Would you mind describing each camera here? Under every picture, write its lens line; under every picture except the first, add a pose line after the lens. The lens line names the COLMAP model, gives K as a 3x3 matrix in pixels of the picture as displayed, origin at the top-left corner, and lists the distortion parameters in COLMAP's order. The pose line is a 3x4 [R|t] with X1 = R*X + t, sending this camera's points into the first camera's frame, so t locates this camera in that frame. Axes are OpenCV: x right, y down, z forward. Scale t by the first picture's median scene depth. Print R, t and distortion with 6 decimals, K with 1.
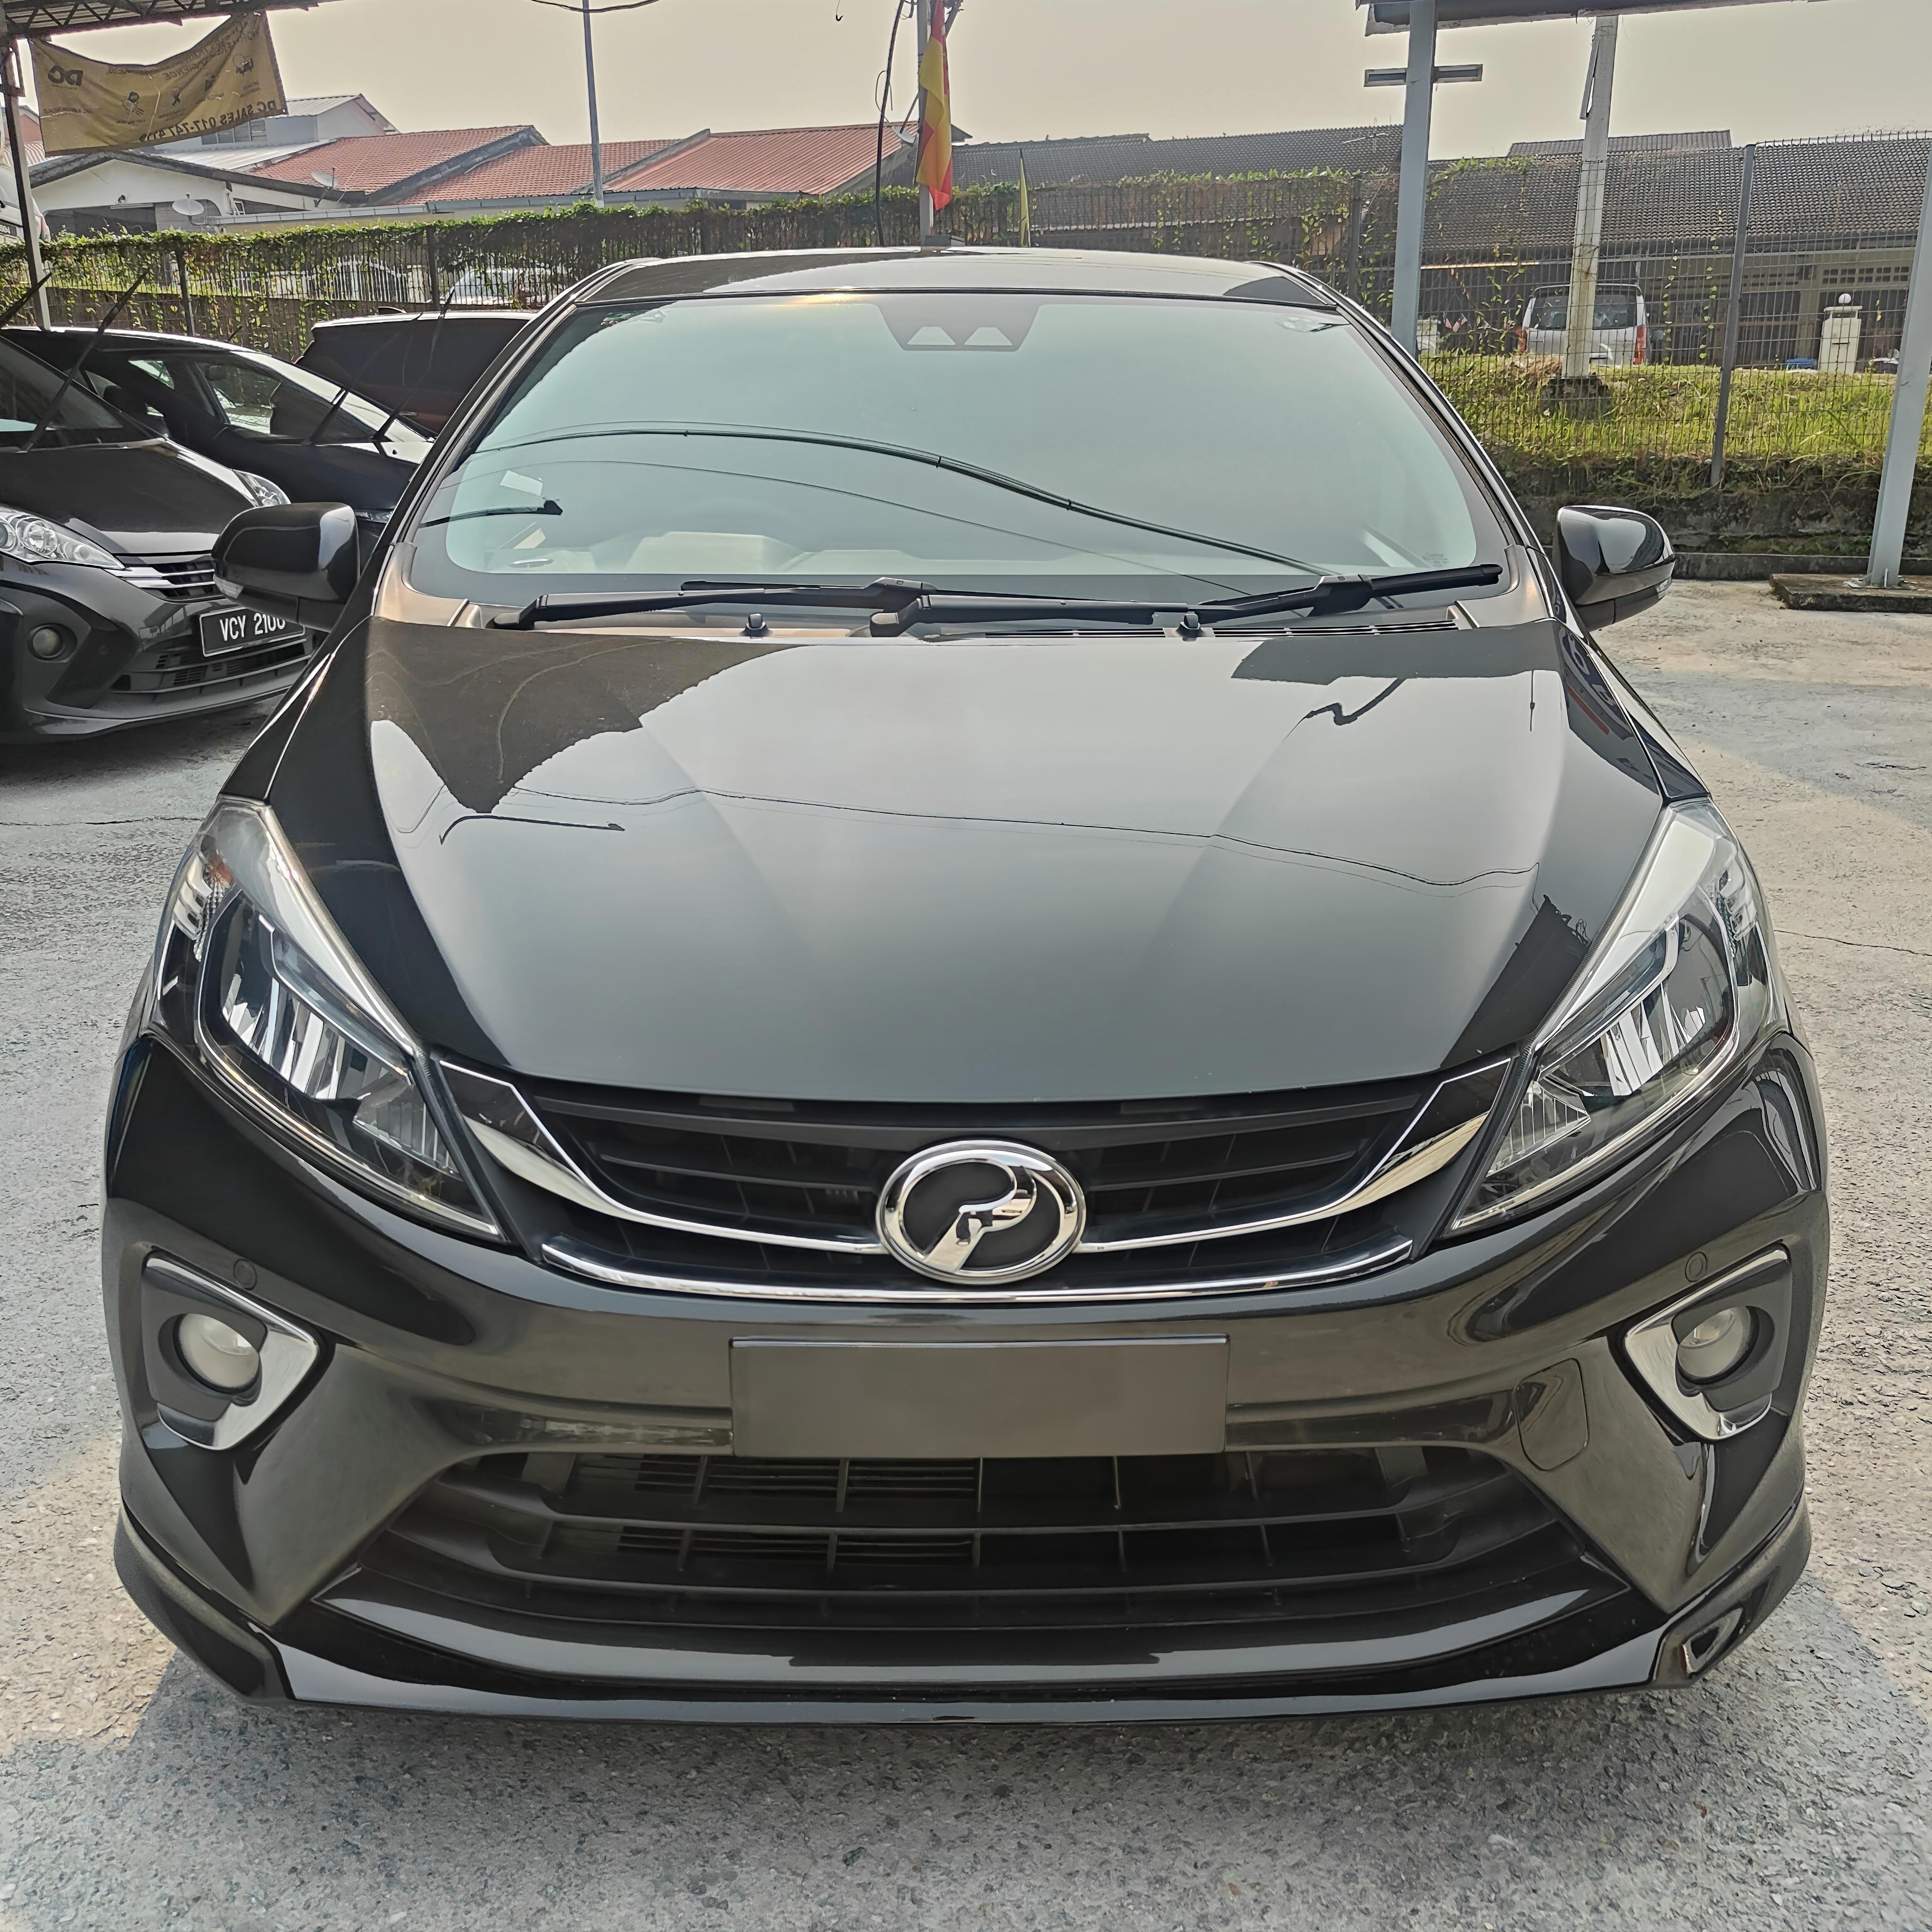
lens RADIAL K [[1850.2, 0, 959.3], [0, 1850.2, 926.8], [0, 0, 1]] dist [-0.007630, 0.032246]
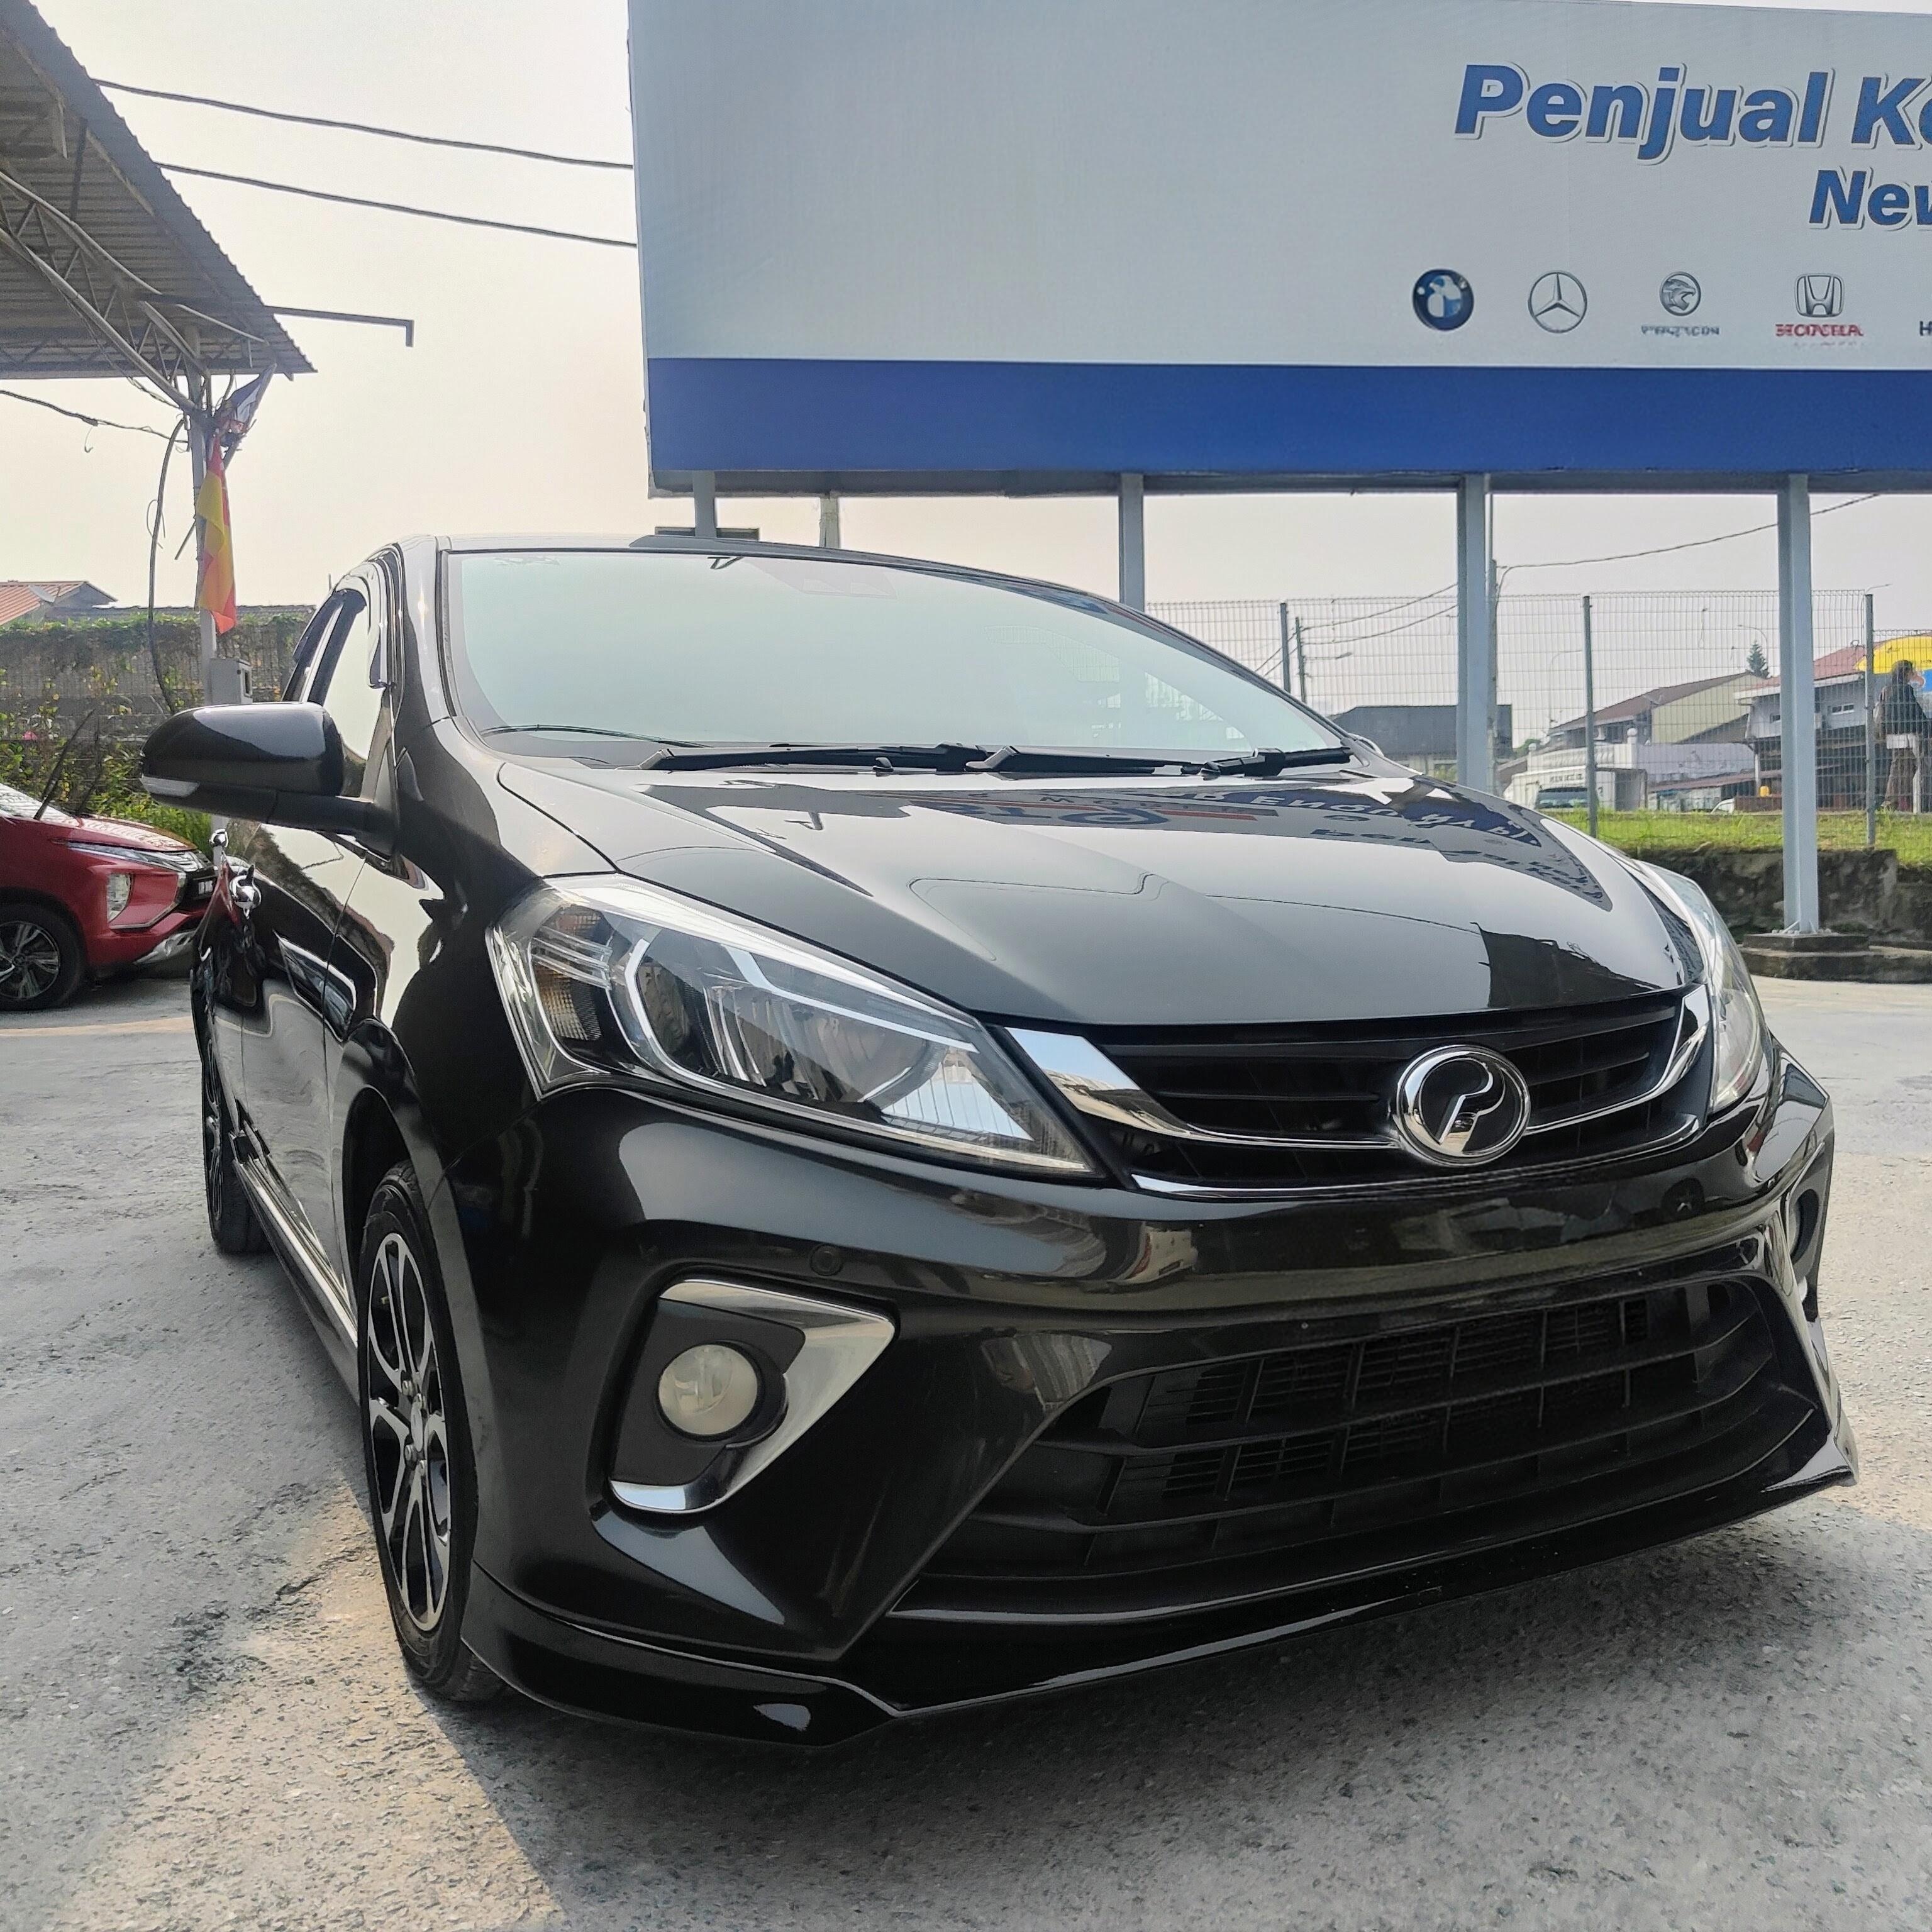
lens RADIAL K [[1880.1, 0, 972.4], [0, 1880.1, 936.1], [0, 0, 1]] dist [0.001499, 0.003393]
pose [[0.889401, -0.027778, 0.456282, -0.693246], [0.140187, 0.966631, -0.214411, 0.219718], [-0.435101, 0.254662, 0.863617, 0.036728]]
